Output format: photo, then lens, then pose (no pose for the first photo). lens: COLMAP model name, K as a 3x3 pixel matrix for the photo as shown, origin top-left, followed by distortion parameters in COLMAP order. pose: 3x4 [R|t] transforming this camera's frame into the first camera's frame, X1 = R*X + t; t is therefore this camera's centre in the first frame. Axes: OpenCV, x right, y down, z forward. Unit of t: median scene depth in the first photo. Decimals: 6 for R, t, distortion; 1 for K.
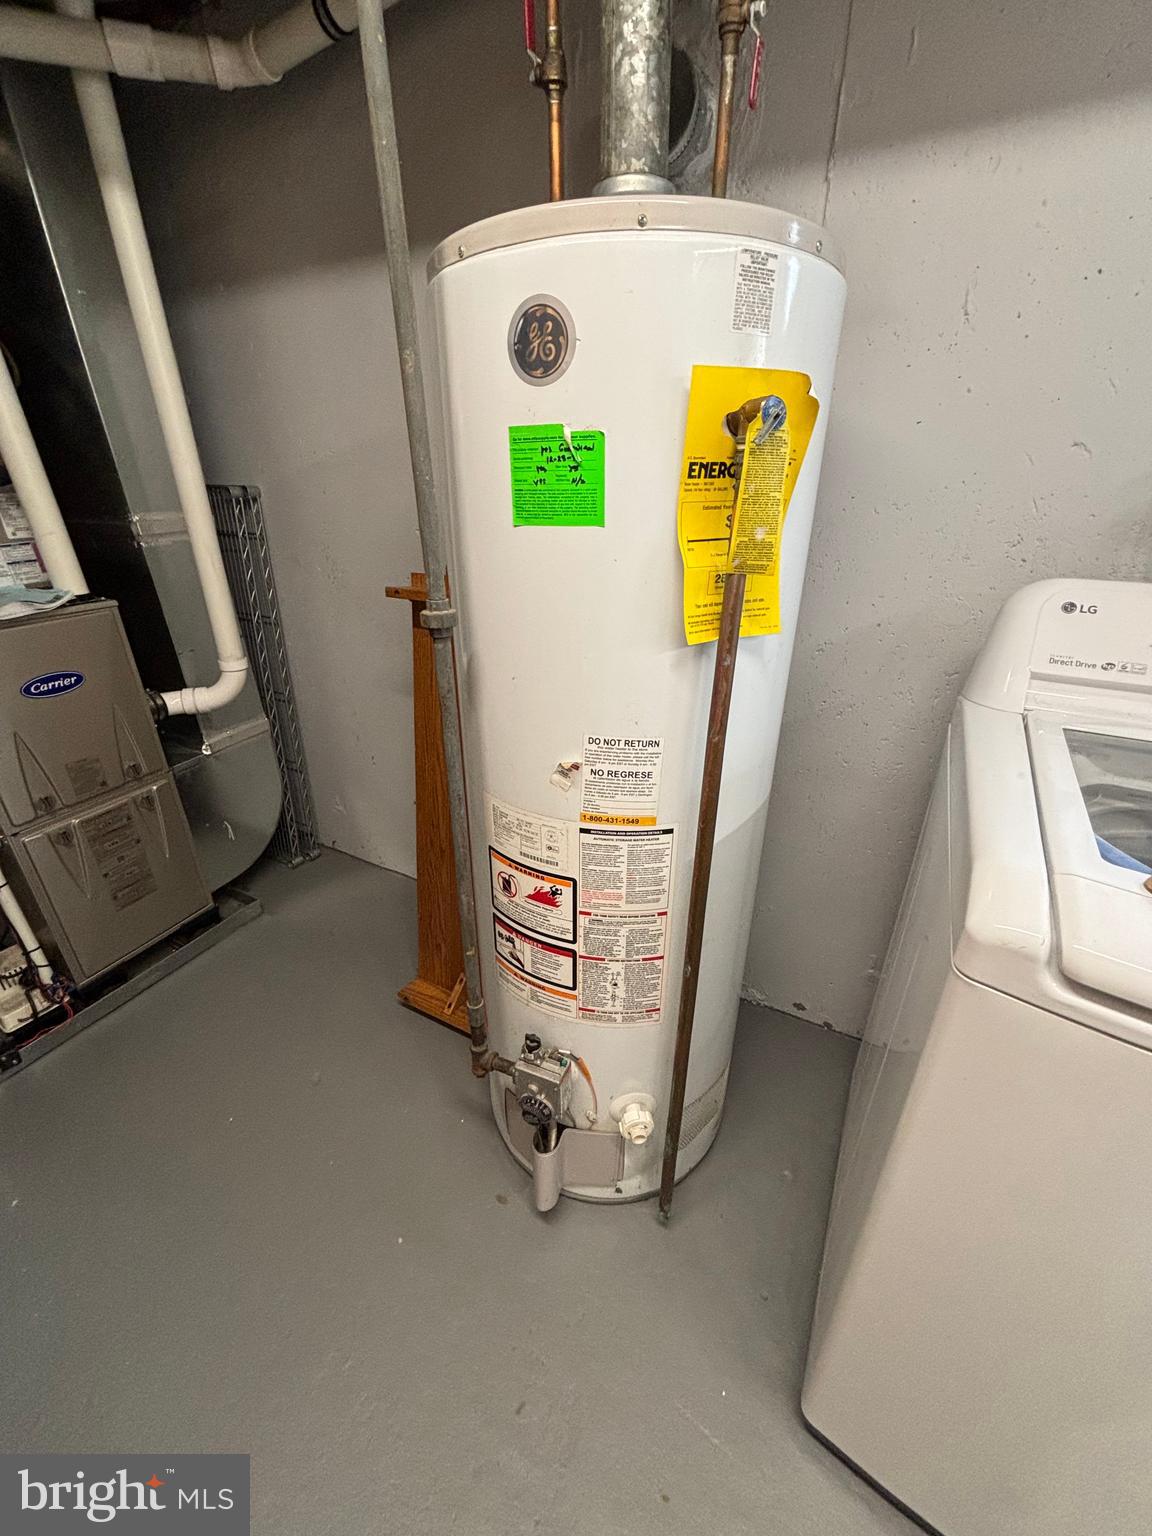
lens RADIAL K [[620.8, 0, 580.7], [0, 620.8, 772.0], [0, 0, 1]] dist [0.007621, -0.002122]
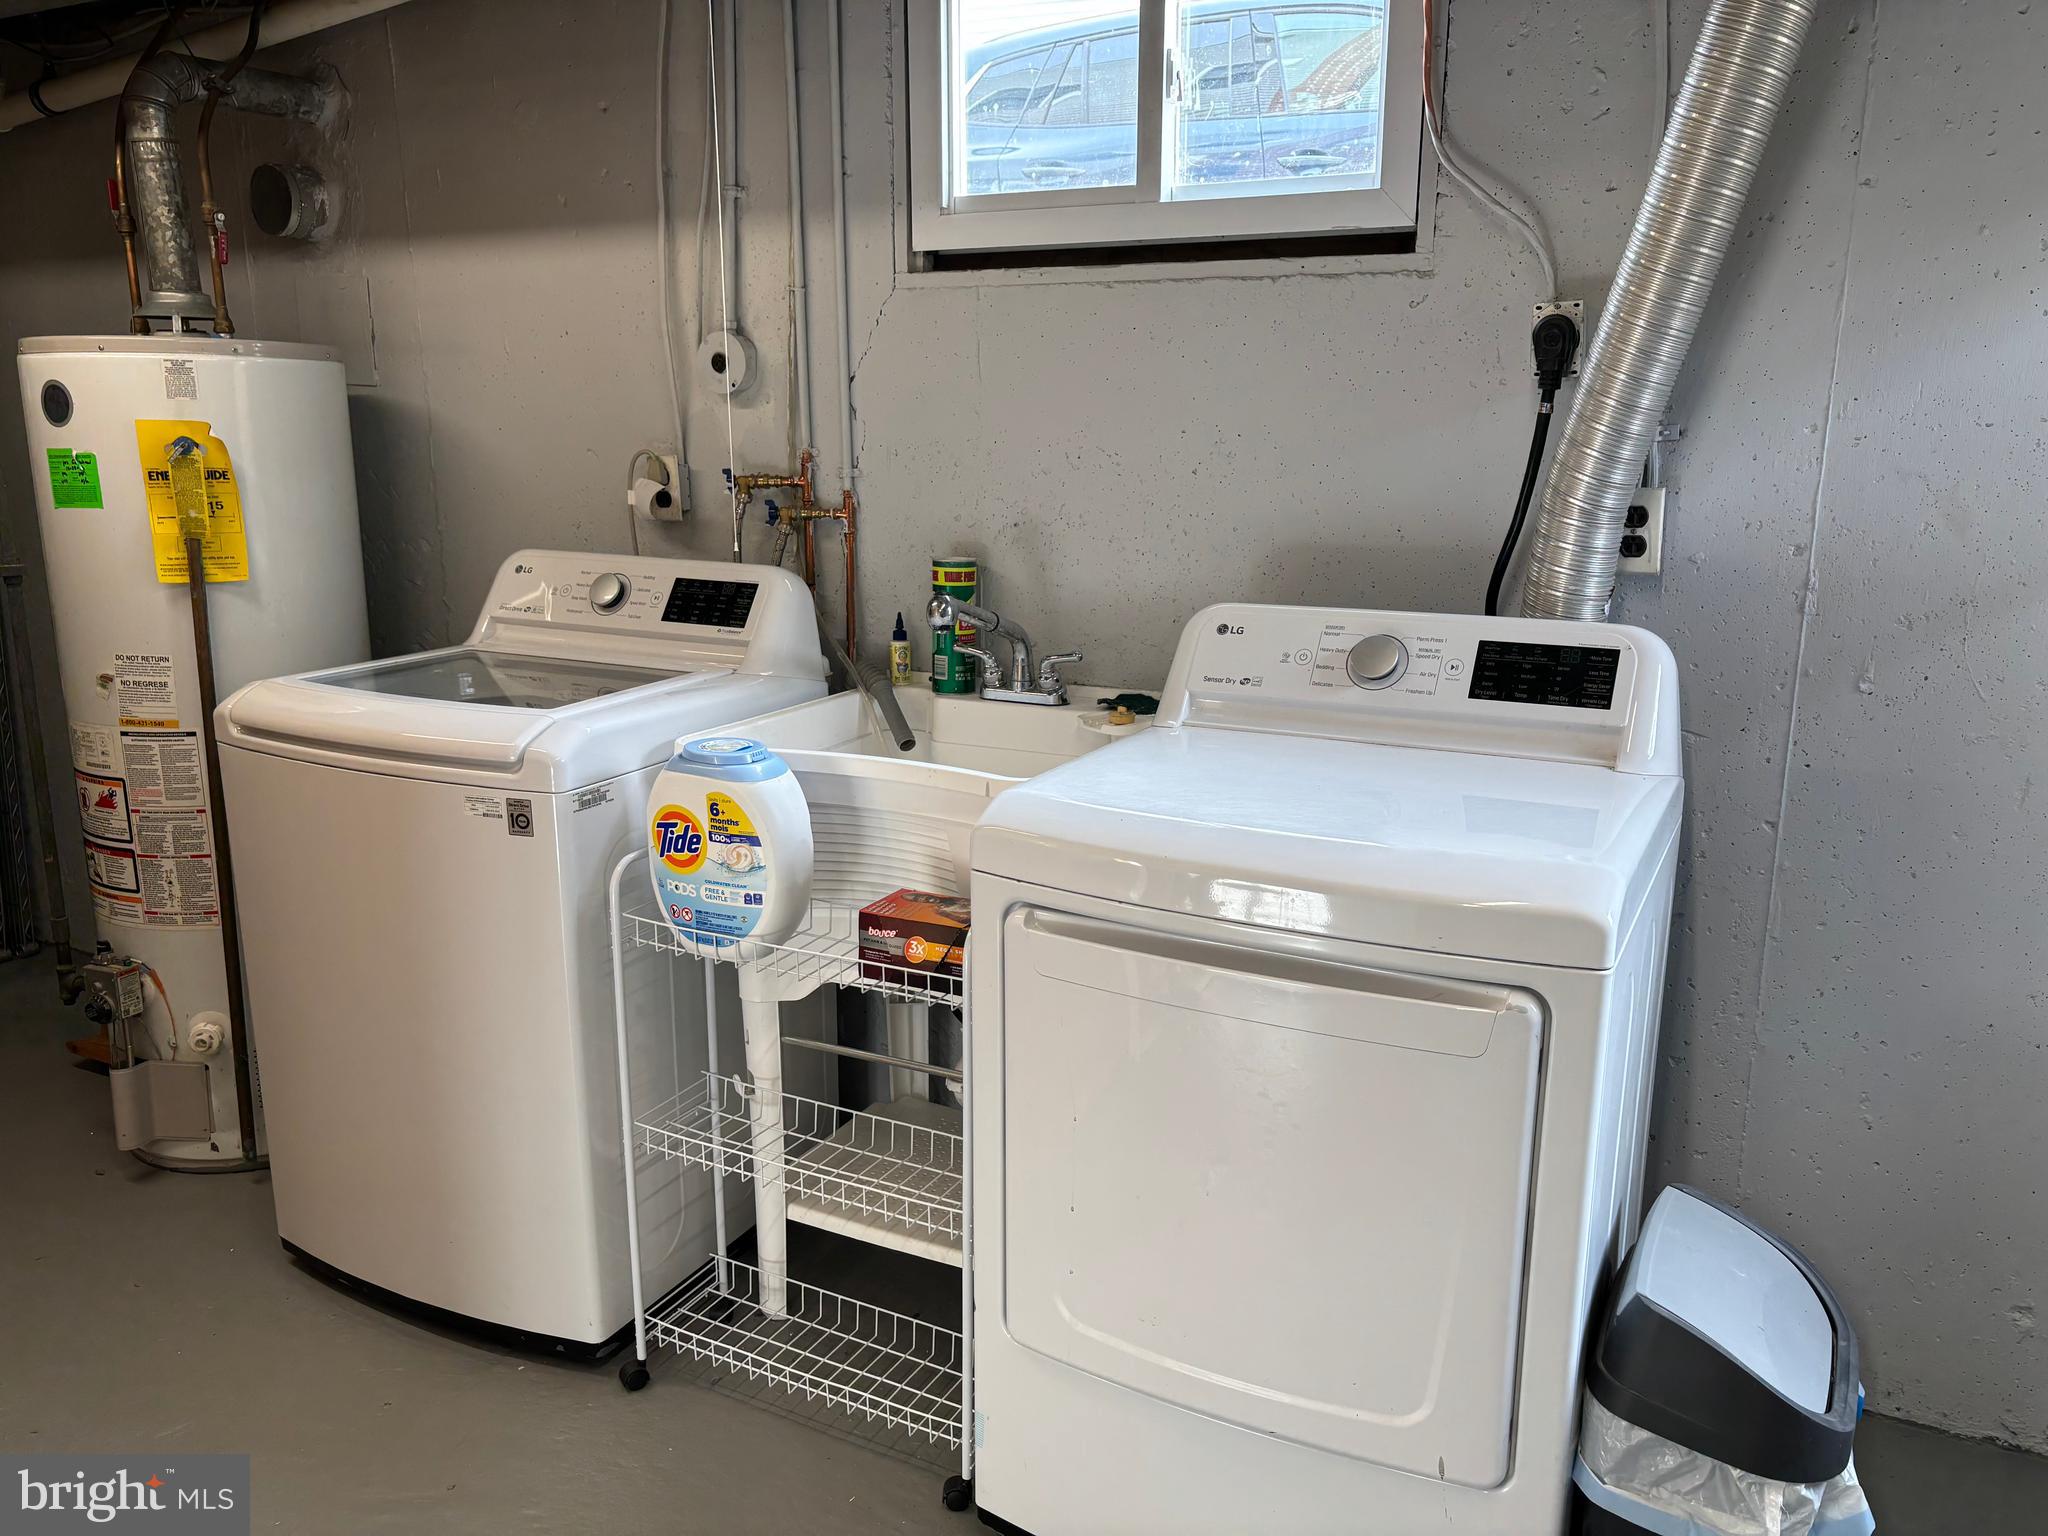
lens RADIAL K [[1561.2, 0, 1020.7], [0, 1561.2, 776.0], [0, 0, 1]] dist [0.025179, 0.005461]
pose [[0.999899, -0.009267, 0.010759, 1.137343], [0.011333, 0.977329, -0.211422, 0.555034], [-0.008556, 0.211523, 0.977336, -1.356307]]
